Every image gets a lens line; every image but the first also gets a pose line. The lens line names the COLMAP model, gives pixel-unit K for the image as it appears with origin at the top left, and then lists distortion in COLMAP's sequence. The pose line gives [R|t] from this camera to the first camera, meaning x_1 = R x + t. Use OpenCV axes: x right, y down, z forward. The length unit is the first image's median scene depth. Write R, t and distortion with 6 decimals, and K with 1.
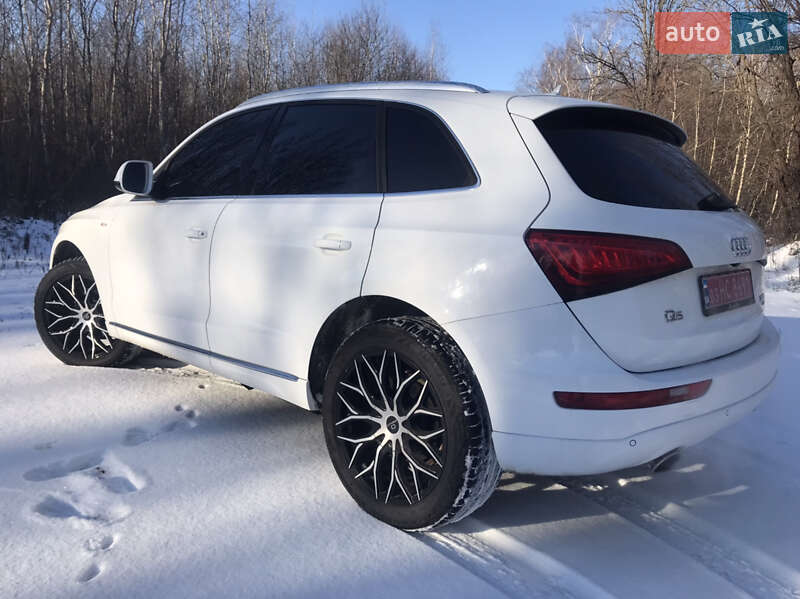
lens RADIAL K [[668.9, 0, 397.2], [0, 668.9, 296.8], [0, 0, 1]] dist [0.014430, -0.005268]
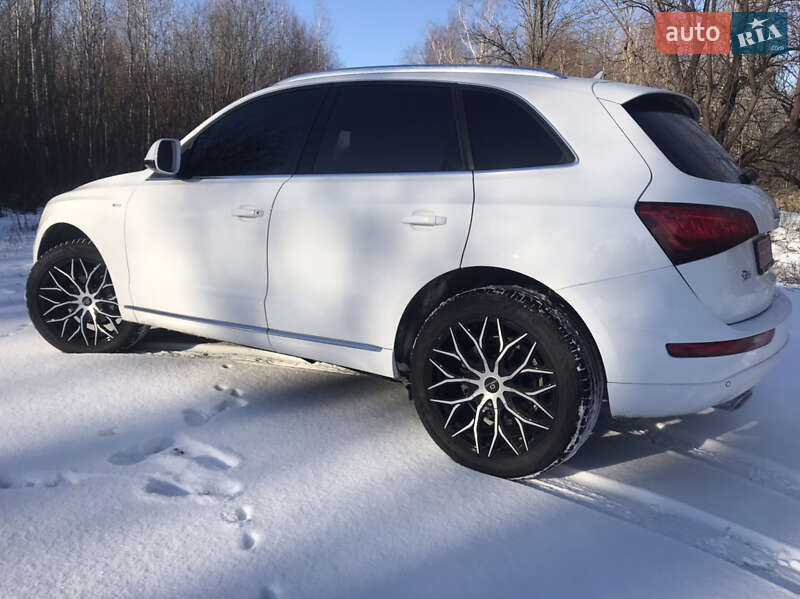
lens RADIAL K [[667.6, 0, 399.5], [0, 667.6, 298.0], [0, 0, 1]] dist [0.013304, -0.012155]
pose [[0.984270, -0.038128, 0.172510, -0.333028], [0.032054, 0.998769, 0.037856, 0.003810], [-0.173741, -0.031731, 0.984280, -0.037709]]
